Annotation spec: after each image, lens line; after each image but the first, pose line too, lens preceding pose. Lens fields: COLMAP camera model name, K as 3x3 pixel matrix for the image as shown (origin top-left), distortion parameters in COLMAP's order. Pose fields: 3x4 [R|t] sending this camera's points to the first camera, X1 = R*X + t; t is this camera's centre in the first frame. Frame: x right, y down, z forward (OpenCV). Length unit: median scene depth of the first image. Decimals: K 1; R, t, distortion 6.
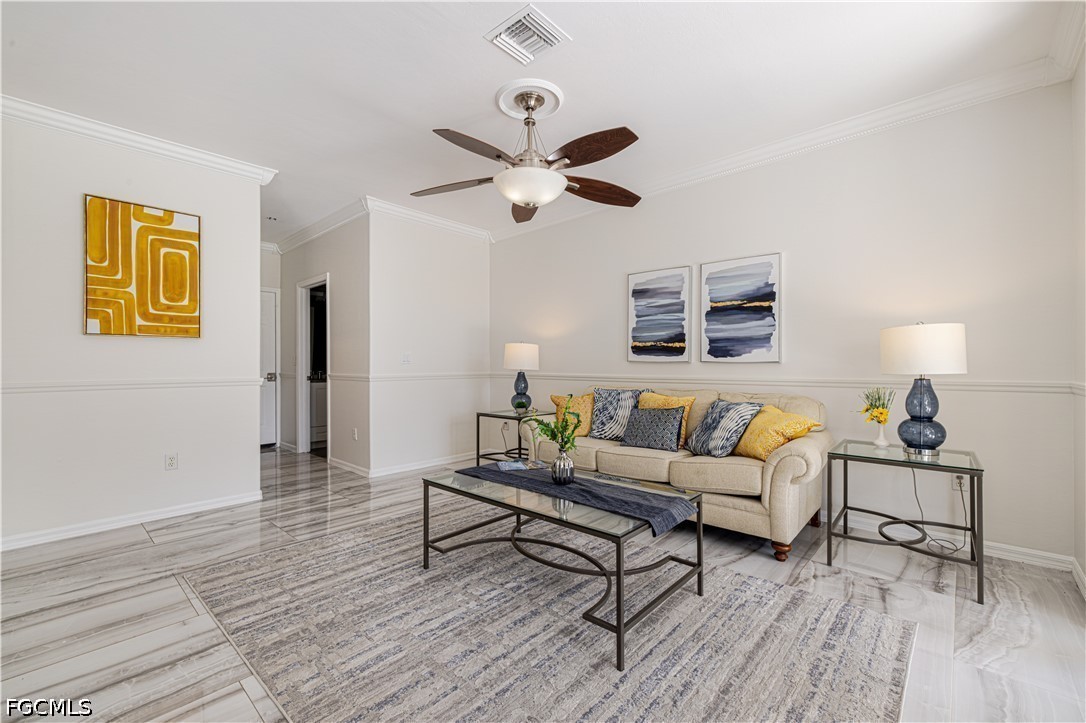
lens RADIAL K [[455.1, 0, 544.5], [0, 455.1, 364.1], [0, 0, 1]] dist [0.005418, -0.002907]
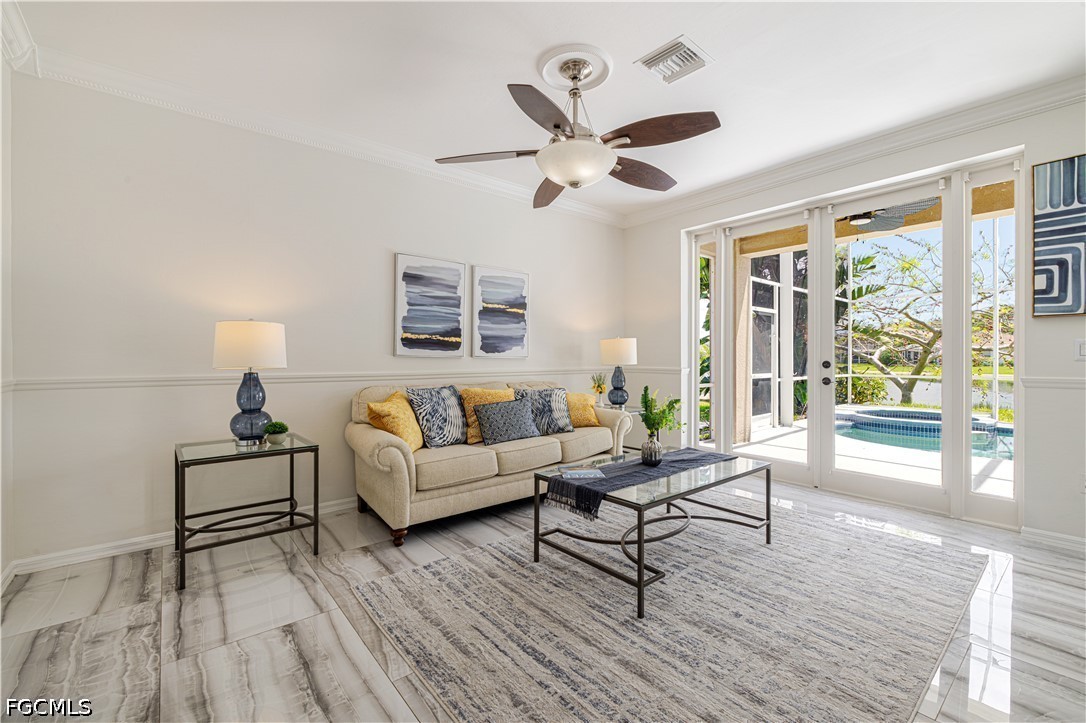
lens RADIAL K [[455.1, 0, 544.8], [0, 455.1, 358.8], [0, 0, 1]] dist [0.005418, -0.002907]
pose [[0.143419, 0.002005, 0.989660, -0.682602], [0.002002, 0.999995, -0.002316, 0.002733], [-0.989660, 0.002313, 0.143414, 0.678333]]
